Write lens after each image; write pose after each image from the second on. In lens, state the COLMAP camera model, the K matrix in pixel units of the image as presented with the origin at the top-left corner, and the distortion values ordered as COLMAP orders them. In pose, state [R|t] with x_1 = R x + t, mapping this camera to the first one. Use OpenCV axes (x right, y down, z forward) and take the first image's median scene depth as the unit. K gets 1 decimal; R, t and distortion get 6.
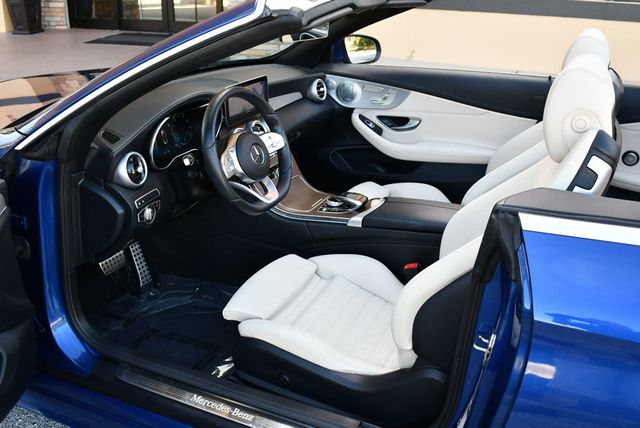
lens RADIAL K [[656.8, 0, 319.2], [0, 656.8, 212.4], [0, 0, 1]] dist [-0.090181, 0.000000]
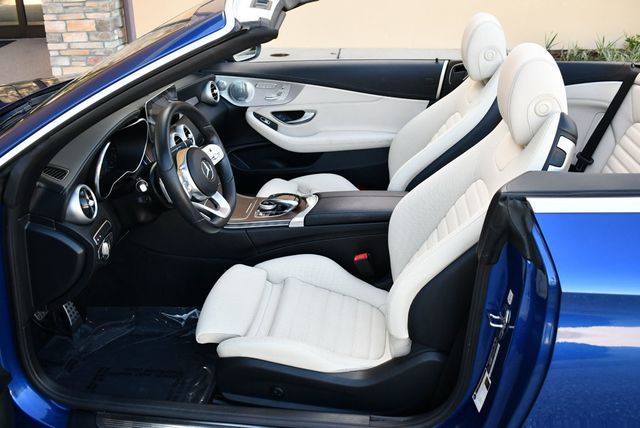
lens RADIAL K [[656.8, 0, 321.6], [0, 656.8, 213.5], [0, 0, 1]] dist [-0.090181, 0.000000]
pose [[0.950454, -0.145681, 0.274615, -0.212769], [0.138299, 0.989314, 0.046163, -0.046612], [-0.278406, -0.005897, 0.960445, 0.028345]]
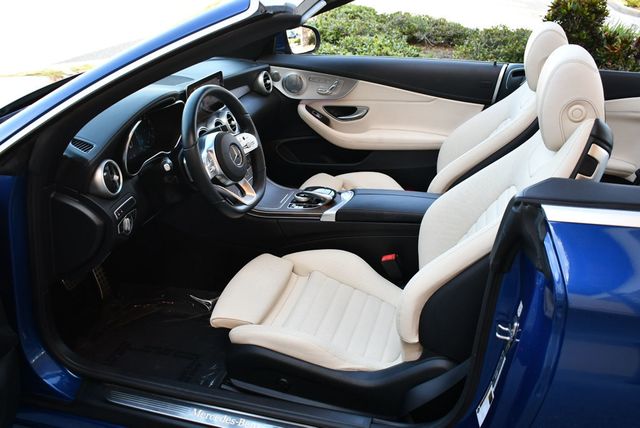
lens RADIAL K [[656.8, 0, 320.4], [0, 656.8, 211.3], [0, 0, 1]] dist [-0.090181, 0.000000]
pose [[0.985404, -0.064383, 0.157584, -0.131311], [0.060884, 0.997781, 0.026935, -0.024244], [-0.158969, -0.016947, 0.987138, 0.026097]]
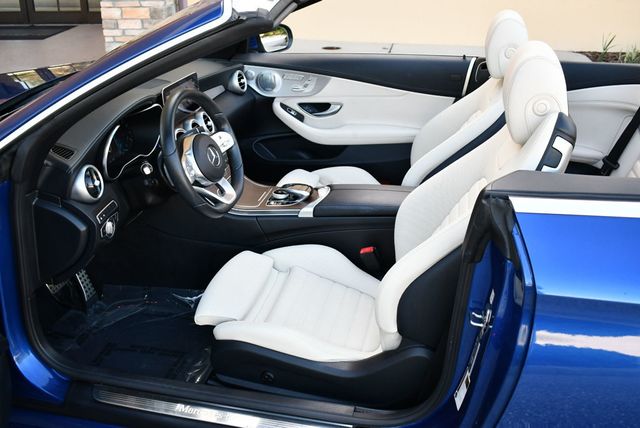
lens RADIAL K [[656.8, 0, 321.7], [0, 656.8, 213.8], [0, 0, 1]] dist [-0.090181, 0.000000]
pose [[0.976345, -0.099785, 0.191816, -0.135819], [0.092725, 0.994653, 0.045461, -0.032154], [-0.195326, -0.026599, 0.980378, -0.001289]]
